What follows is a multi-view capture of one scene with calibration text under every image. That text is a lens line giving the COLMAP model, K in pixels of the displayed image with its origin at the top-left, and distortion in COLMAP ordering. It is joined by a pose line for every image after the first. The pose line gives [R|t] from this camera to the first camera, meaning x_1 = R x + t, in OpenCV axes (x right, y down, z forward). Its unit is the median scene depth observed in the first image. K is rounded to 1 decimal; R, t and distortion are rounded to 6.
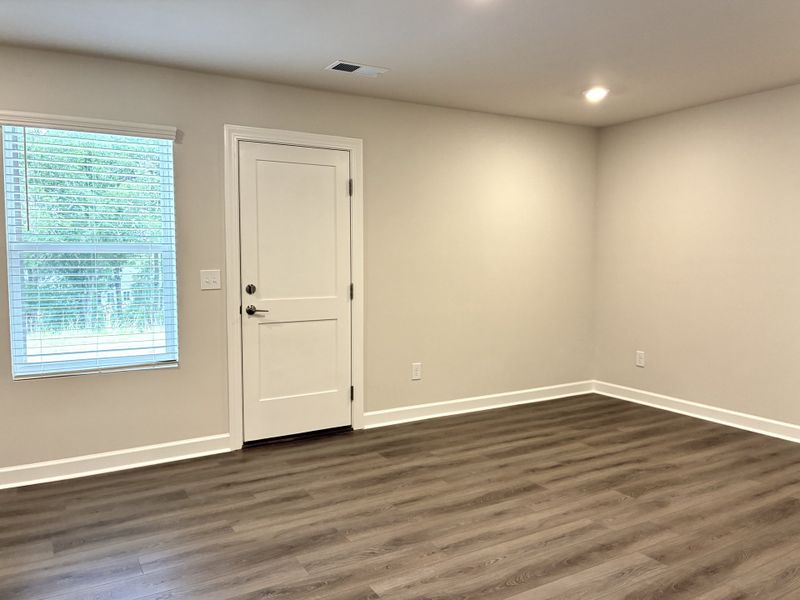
lens RADIAL K [[621.6, 0, 407.5], [0, 621.6, 298.2], [0, 0, 1]] dist [0.029097, 0.000209]
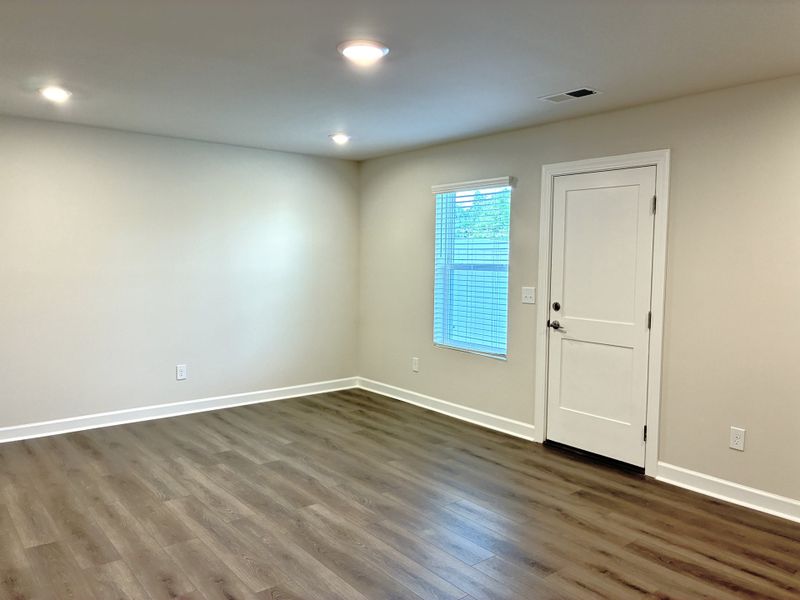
lens RADIAL K [[621.6, 0, 407.5], [0, 621.6, 298.2], [0, 0, 1]] dist [0.029097, 0.000209]
pose [[0.142901, 0.072649, -0.987067, 0.846209], [-0.083005, 0.994669, 0.061191, -0.078362], [0.986250, 0.073187, 0.148169, 0.585169]]
